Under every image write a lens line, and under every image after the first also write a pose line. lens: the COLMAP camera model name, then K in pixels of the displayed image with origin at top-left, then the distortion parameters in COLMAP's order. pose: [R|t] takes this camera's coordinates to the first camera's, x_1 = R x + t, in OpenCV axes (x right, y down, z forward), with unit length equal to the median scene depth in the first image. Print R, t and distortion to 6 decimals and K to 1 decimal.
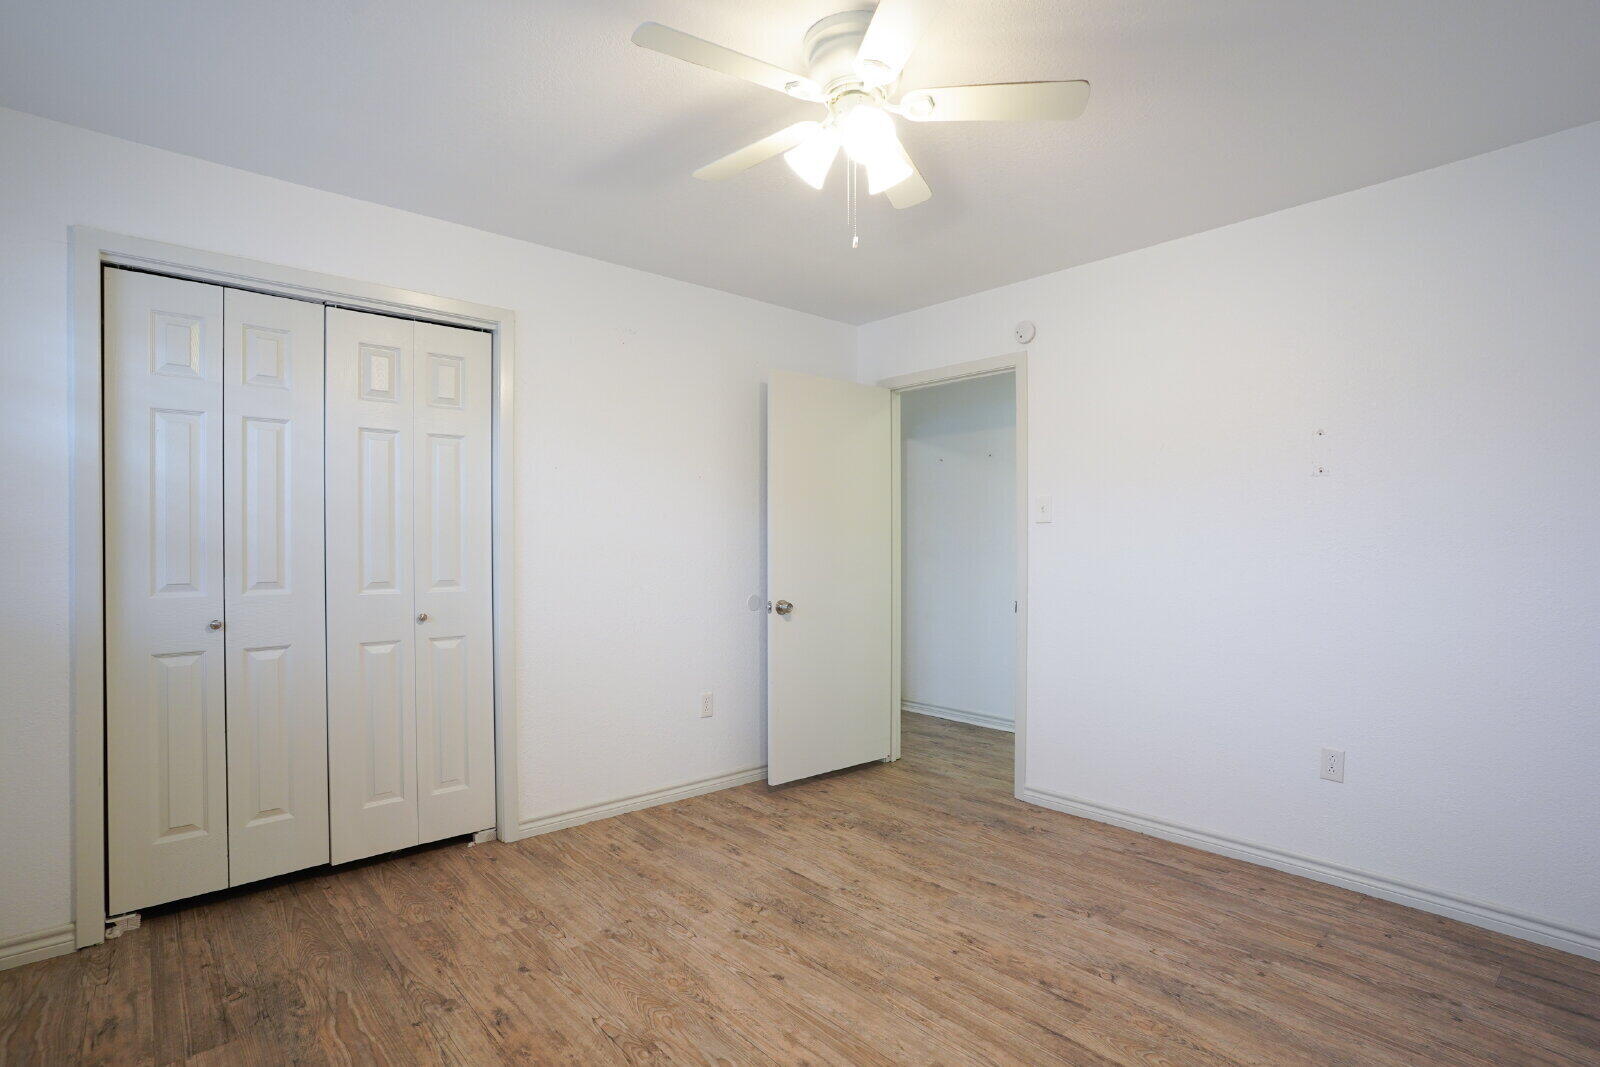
lens RADIAL K [[811.5, 0, 813.4], [0, 811.5, 526.3], [0, 0, 1]] dist [-0.036593, 0.028709]
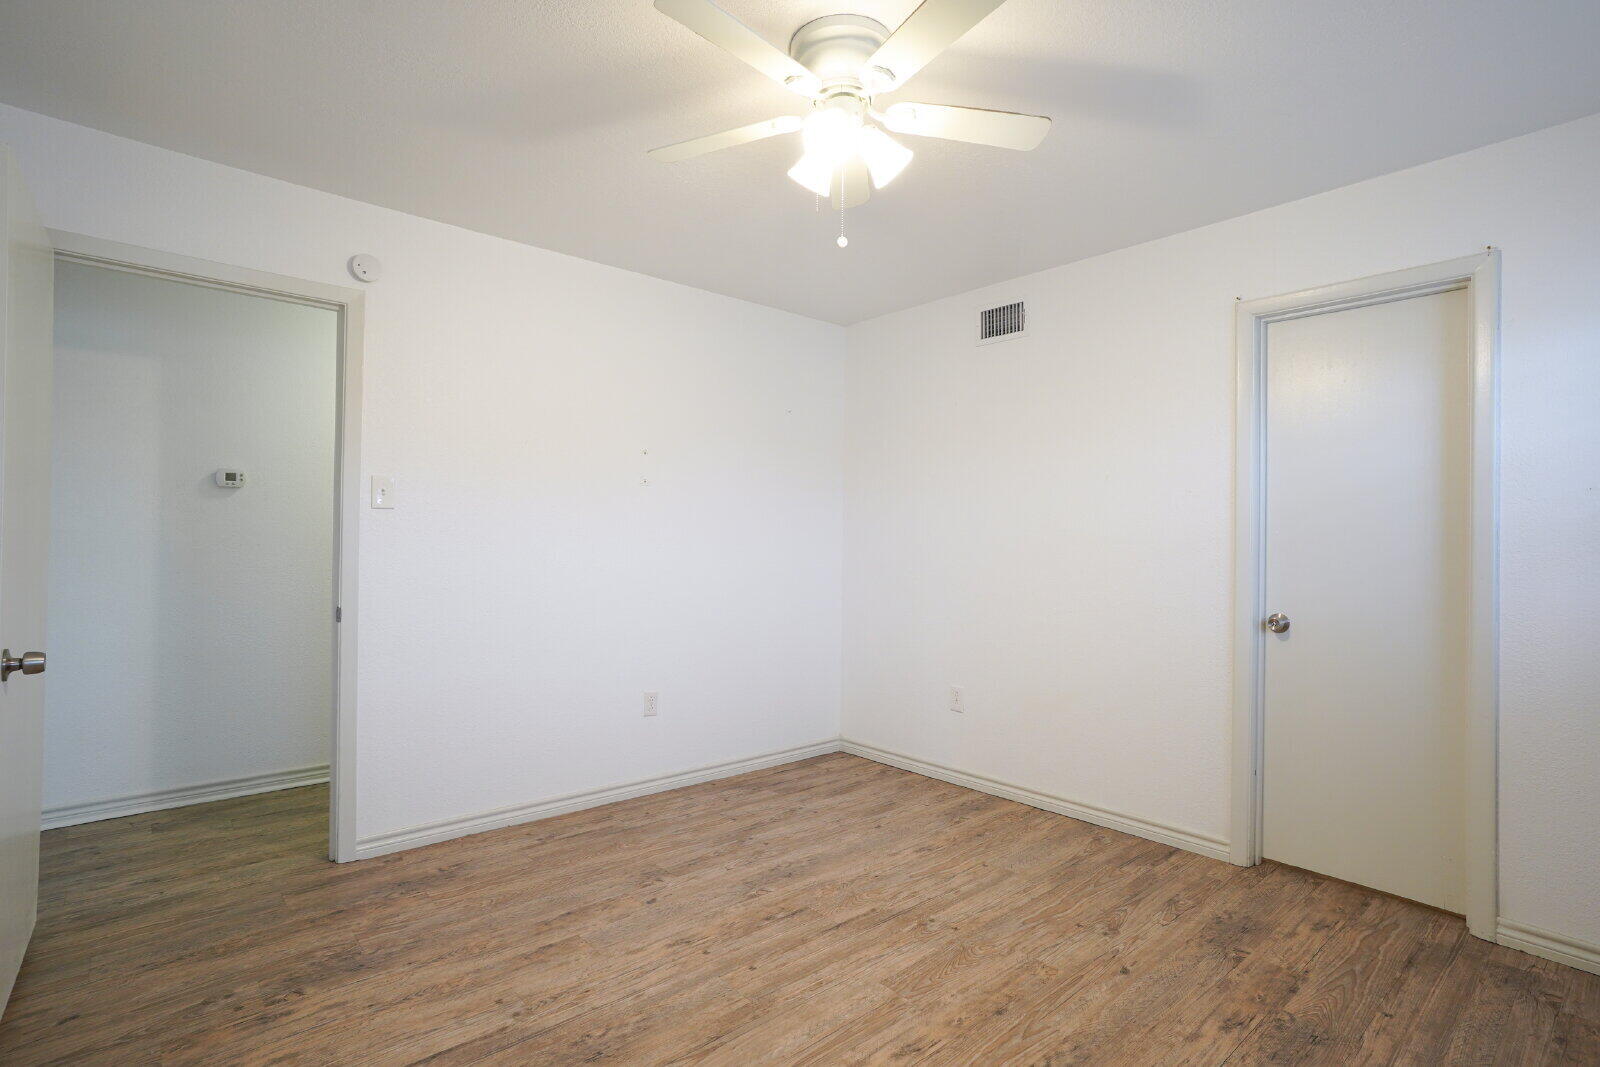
lens RADIAL K [[786.4, 0, 800.0], [0, 786.4, 533.5], [0, 0, 1]] dist [-0.045354, 0.034999]
pose [[0.003648, 0.013384, 0.999904, -0.653757], [-0.033389, 0.999355, -0.013255, 0.021780], [-0.999436, -0.033338, 0.004093, 0.751760]]
